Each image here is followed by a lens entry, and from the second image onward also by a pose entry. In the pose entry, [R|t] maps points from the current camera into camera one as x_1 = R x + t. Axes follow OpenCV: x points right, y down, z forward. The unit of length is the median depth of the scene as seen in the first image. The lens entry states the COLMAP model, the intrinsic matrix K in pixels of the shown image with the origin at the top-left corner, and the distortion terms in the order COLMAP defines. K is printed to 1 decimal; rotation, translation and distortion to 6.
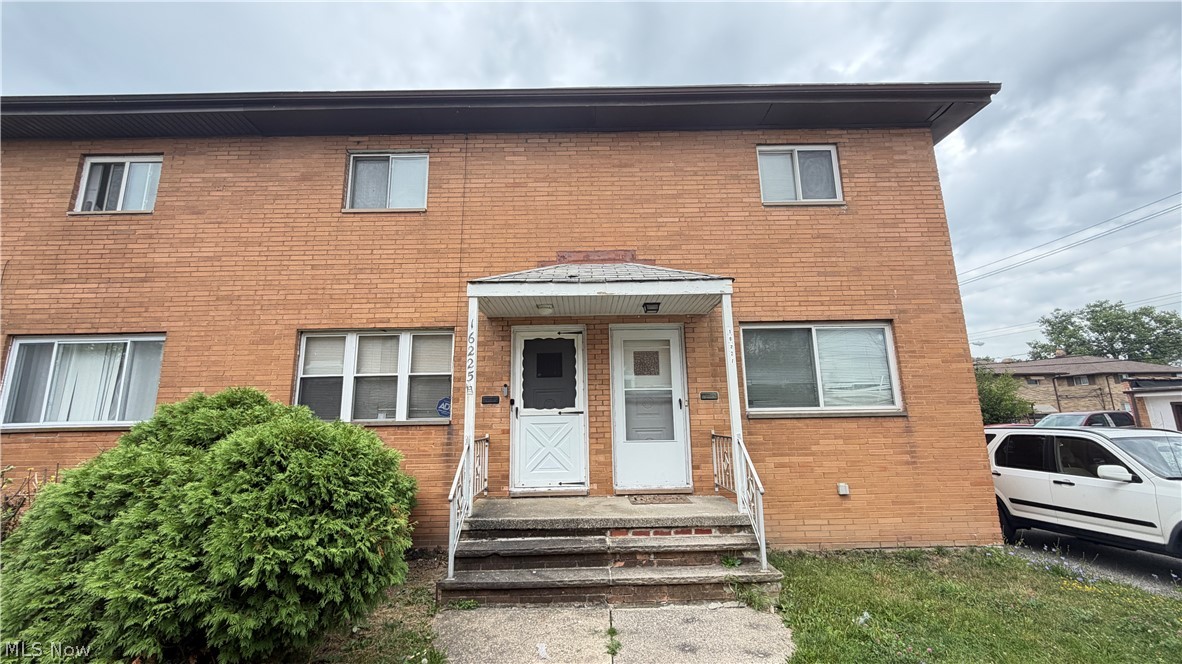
lens RADIAL K [[471.9, 0, 590.1], [0, 471.9, 328.4], [0, 0, 1]] dist [-0.002200, 0.000081]
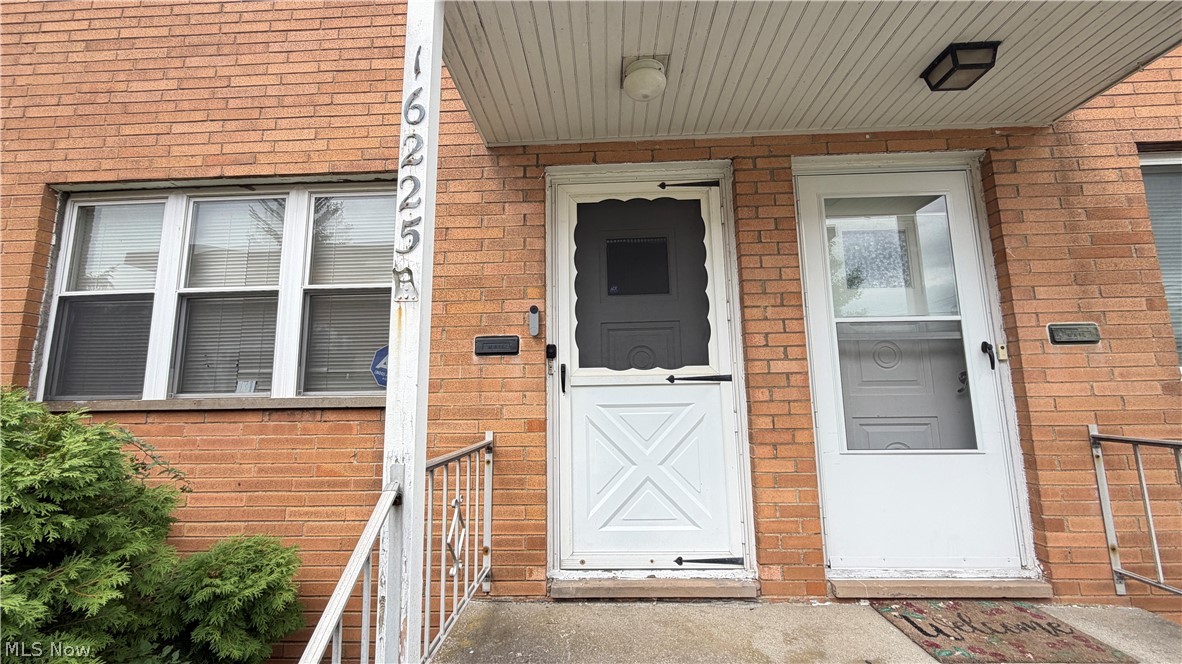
lens RADIAL K [[471.9, 0, 588.9], [0, 471.9, 331.8], [0, 0, 1]] dist [-0.002200, 0.000081]
pose [[0.998530, -0.004904, -0.053987, -0.110086], [0.007572, 0.998754, 0.049326, 0.118376], [0.053677, -0.049662, 0.997323, 0.597429]]
